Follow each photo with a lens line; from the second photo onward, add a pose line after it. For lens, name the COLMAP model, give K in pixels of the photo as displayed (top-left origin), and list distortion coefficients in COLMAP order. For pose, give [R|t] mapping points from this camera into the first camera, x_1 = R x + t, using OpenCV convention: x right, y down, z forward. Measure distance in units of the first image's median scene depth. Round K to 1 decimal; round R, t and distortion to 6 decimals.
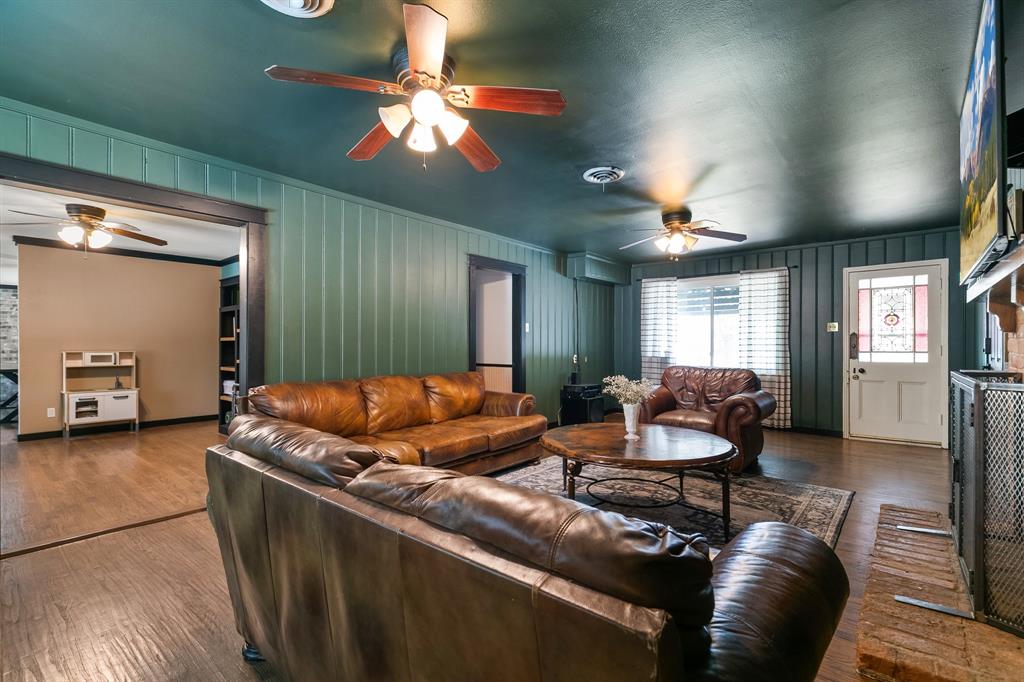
lens RADIAL K [[461.2, 0, 510.3], [0, 461.2, 344.0], [0, 0, 1]] dist [0.010591, -0.001325]
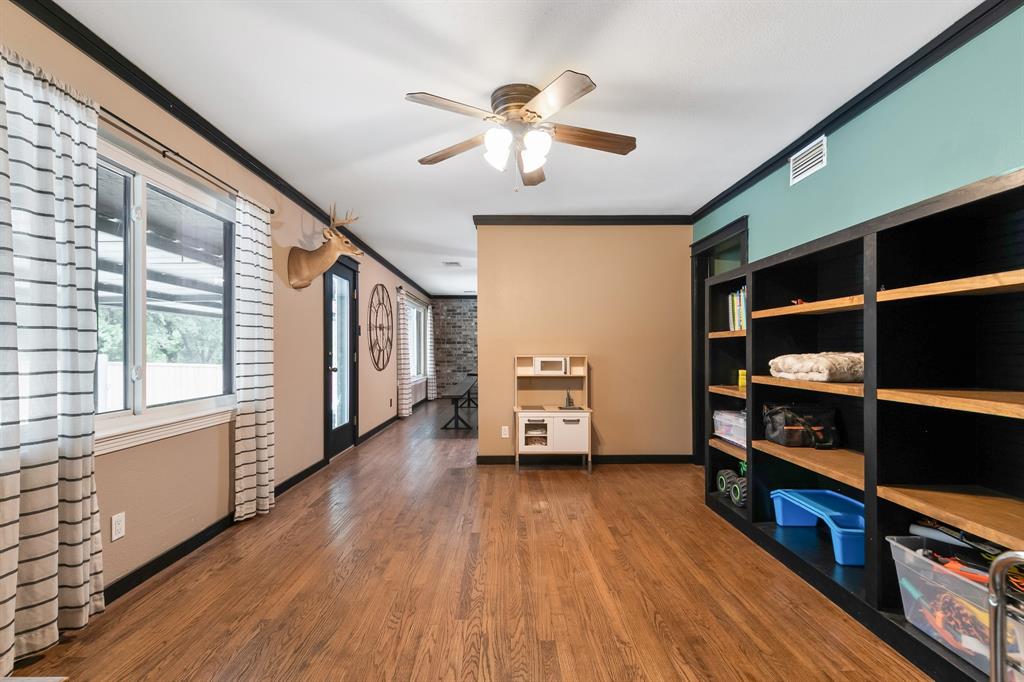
lens RADIAL K [[461.2, 0, 509.5], [0, 461.2, 348.4], [0, 0, 1]] dist [0.010591, -0.001325]
pose [[0.659769, -0.005199, -0.751450, -0.376483], [0.001793, 0.999984, -0.005344, 0.008230], [0.751466, 0.002178, 0.659768, 0.470546]]
